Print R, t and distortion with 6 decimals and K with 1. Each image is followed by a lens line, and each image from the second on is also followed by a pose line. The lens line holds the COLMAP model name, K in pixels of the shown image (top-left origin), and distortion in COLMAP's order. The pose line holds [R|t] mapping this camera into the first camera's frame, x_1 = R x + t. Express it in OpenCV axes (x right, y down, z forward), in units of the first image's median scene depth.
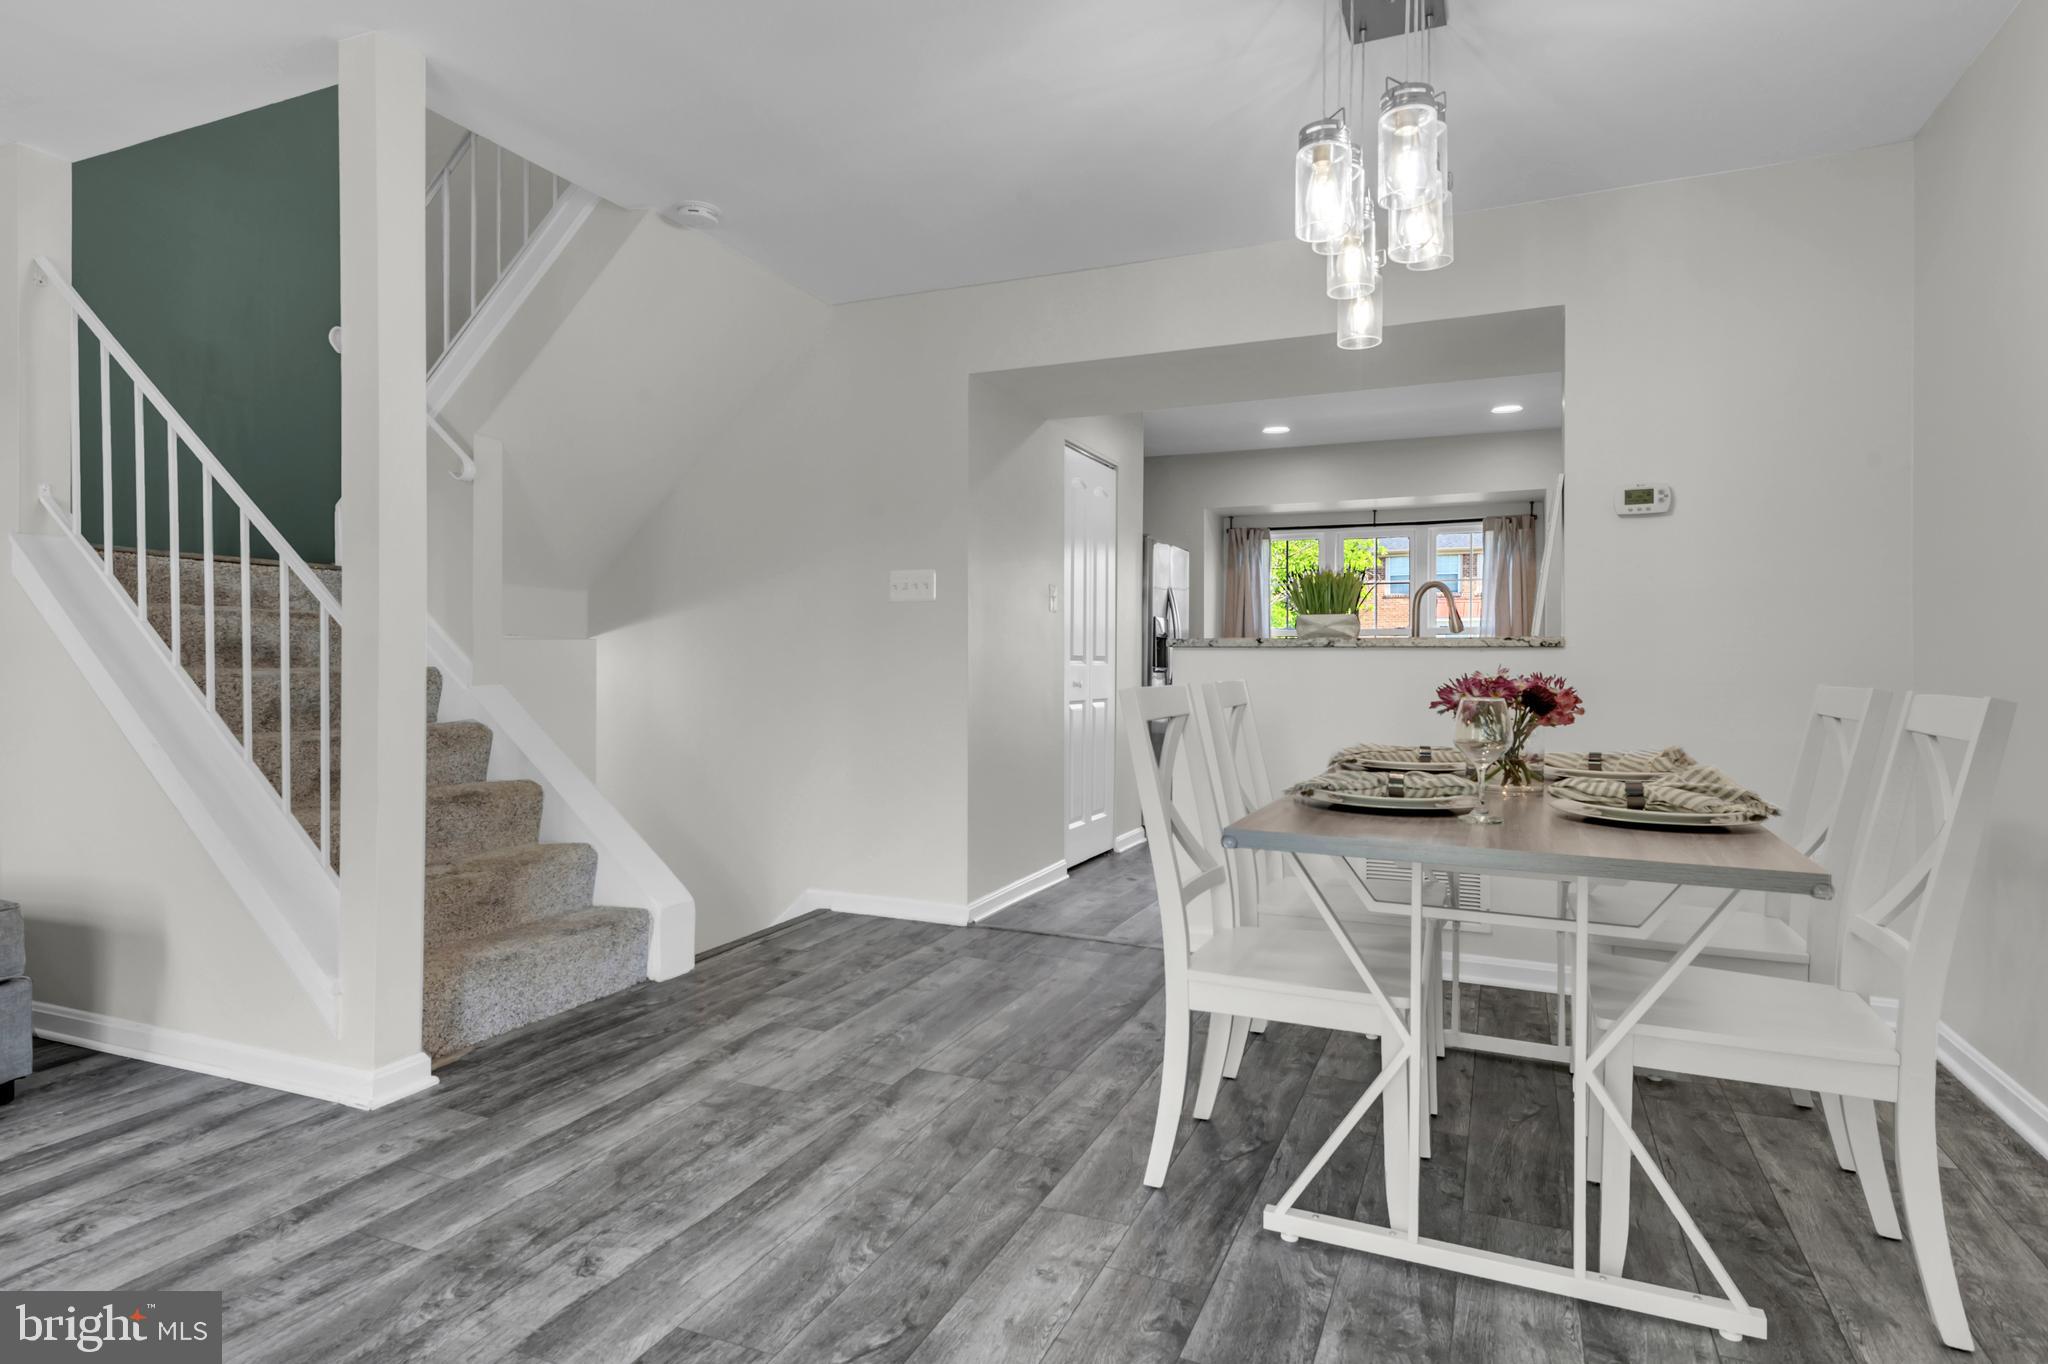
lens RADIAL K [[1118.5, 0, 1013.2], [0, 1118.5, 665.9], [0, 0, 1]] dist [0.029125, -0.015287]
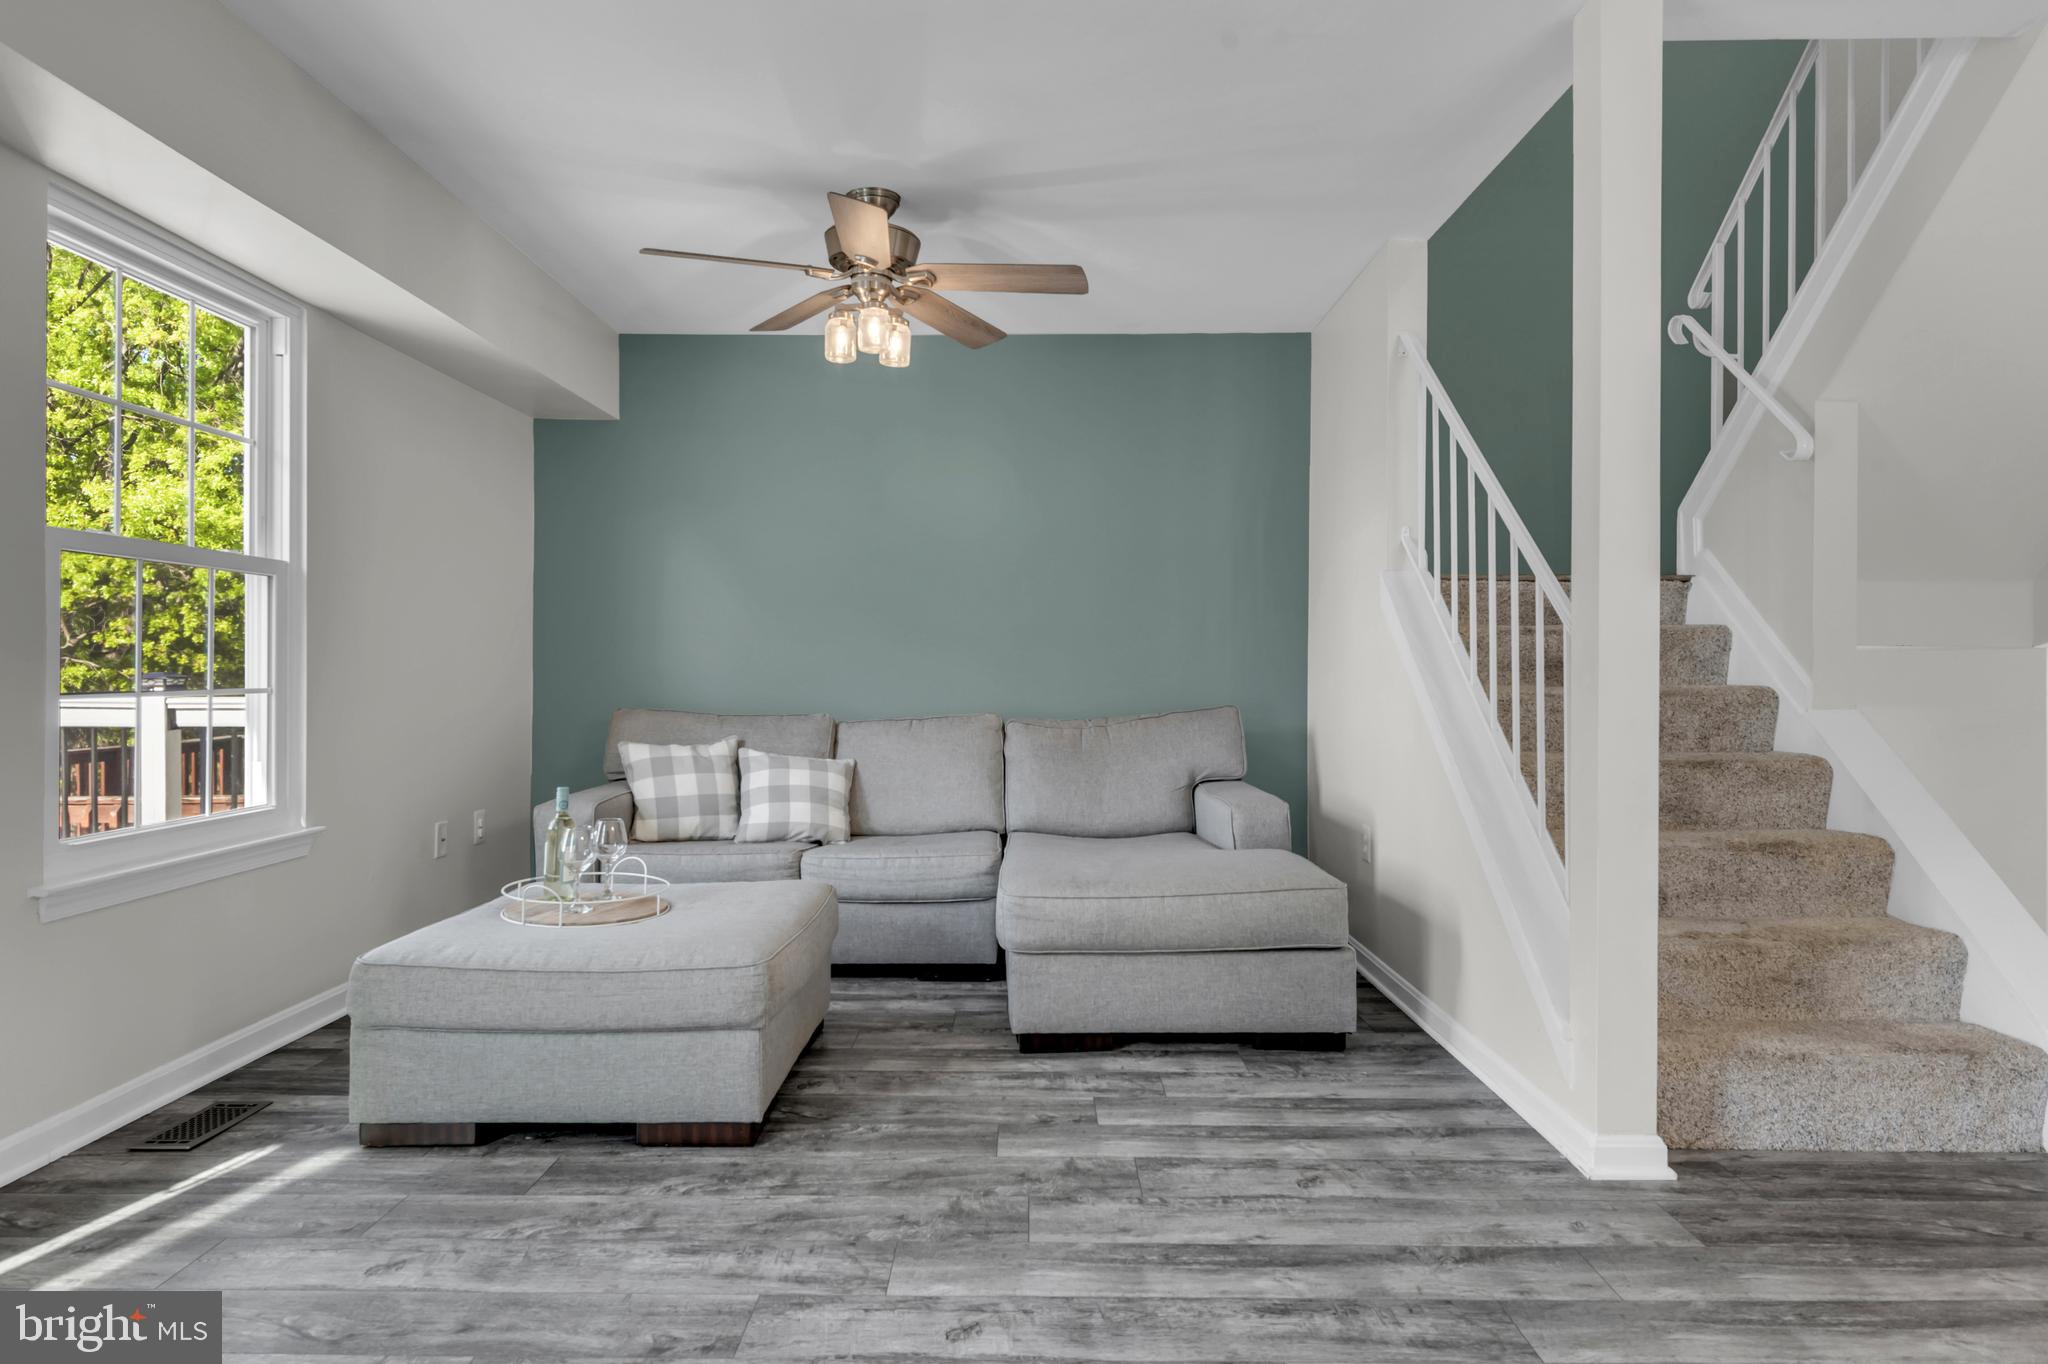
lens RADIAL K [[1177.4, 0, 1028.4], [0, 1177.4, 669.0], [0, 0, 1]] dist [0.031754, -0.021734]
pose [[0.397056, -0.003107, -0.917789, 0.125705], [-0.003207, 0.999983, -0.004772, -0.009631], [0.917789, 0.004838, 0.397040, 0.200127]]
